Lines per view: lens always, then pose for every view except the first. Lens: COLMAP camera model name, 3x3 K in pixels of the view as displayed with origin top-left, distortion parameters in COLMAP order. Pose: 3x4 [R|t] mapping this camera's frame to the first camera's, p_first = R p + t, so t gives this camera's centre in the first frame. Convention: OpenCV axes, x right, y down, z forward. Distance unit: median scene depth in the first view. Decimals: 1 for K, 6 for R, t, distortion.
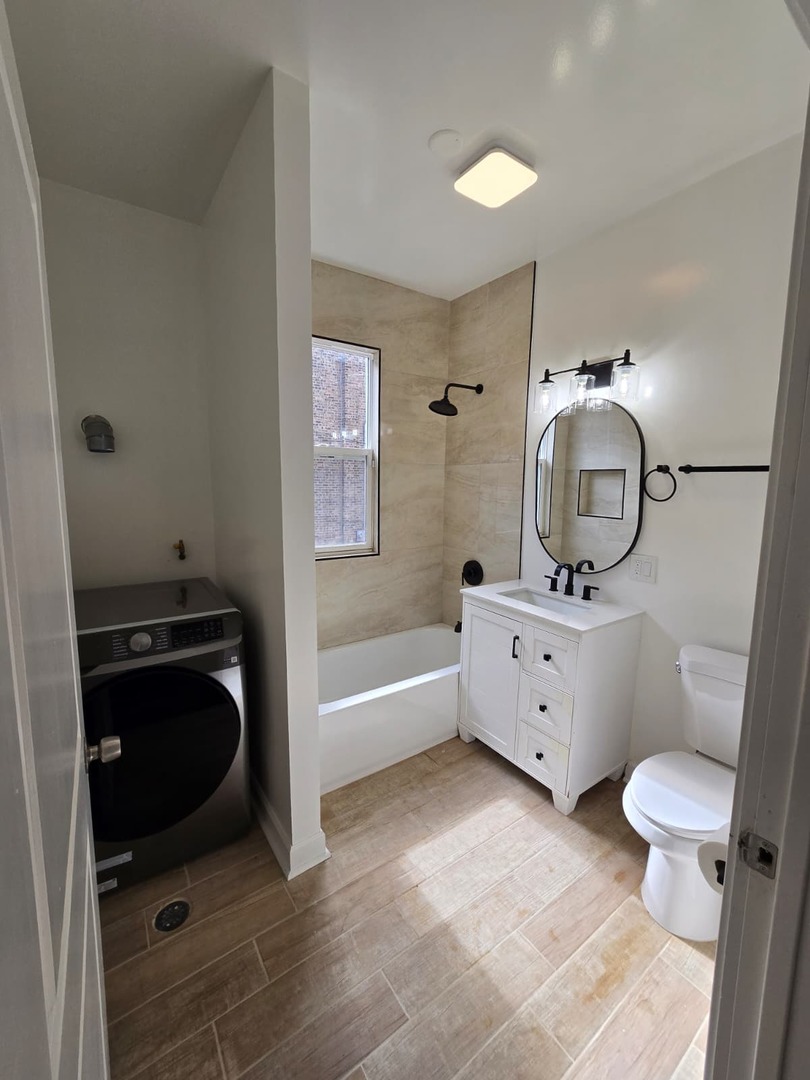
lens RADIAL K [[445.6, 0, 405.0], [0, 445.6, 540.0], [0, 0, 1]] dist [0.001070, -0.000059]
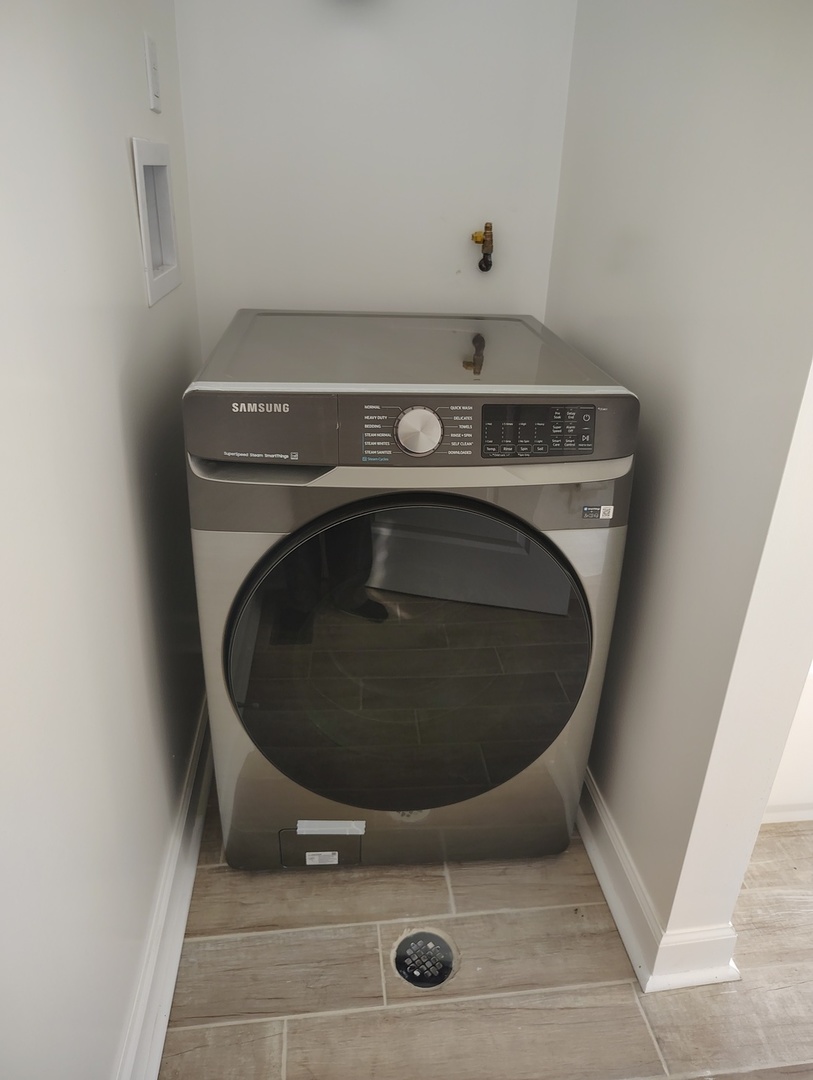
lens RADIAL K [[745.6, 0, 406.5], [0, 745.6, 540.0], [0, 0, 1]] dist [-0.027747, 0.000278]
pose [[0.877851, 0.229073, -0.420598, -0.271163], [-0.089399, 0.941137, 0.325989, 0.093176], [0.470515, -0.248569, 0.846657, 0.356786]]
